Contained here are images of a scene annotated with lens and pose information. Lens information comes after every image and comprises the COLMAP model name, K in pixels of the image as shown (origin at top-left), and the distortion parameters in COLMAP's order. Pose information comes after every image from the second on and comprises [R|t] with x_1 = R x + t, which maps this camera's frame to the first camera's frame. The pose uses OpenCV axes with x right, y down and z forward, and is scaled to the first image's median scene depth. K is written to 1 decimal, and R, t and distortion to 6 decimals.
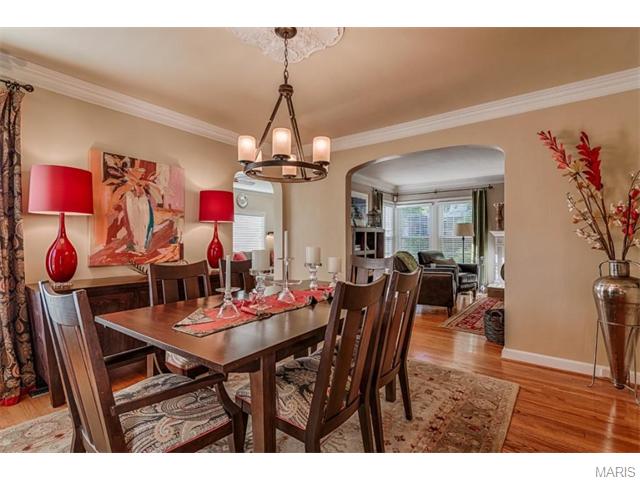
lens RADIAL K [[315.2, 0, 309.1], [0, 315.2, 238.8], [0, 0, 1]] dist [0.000003, -0.000533]
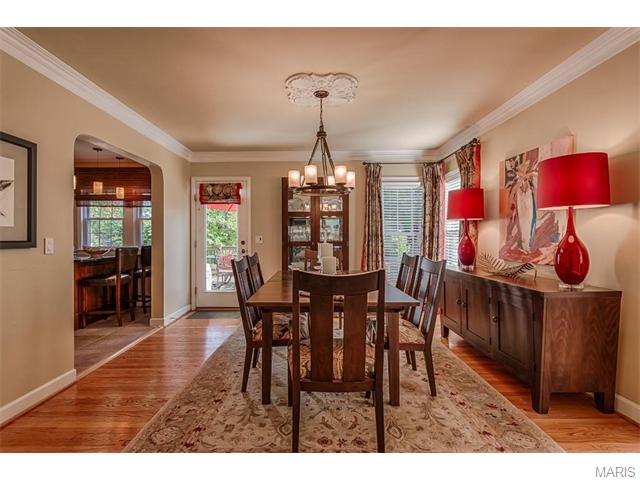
lens RADIAL K [[301.0, 0, 318.7], [0, 301.0, 241.3], [0, 0, 1]] dist [-0.002075, -0.000196]
pose [[-0.777643, 0.009422, -0.628635, 0.526165], [0.001962, 0.999919, 0.012559, 0.003346], [0.628703, 0.008533, -0.777599, 1.342389]]
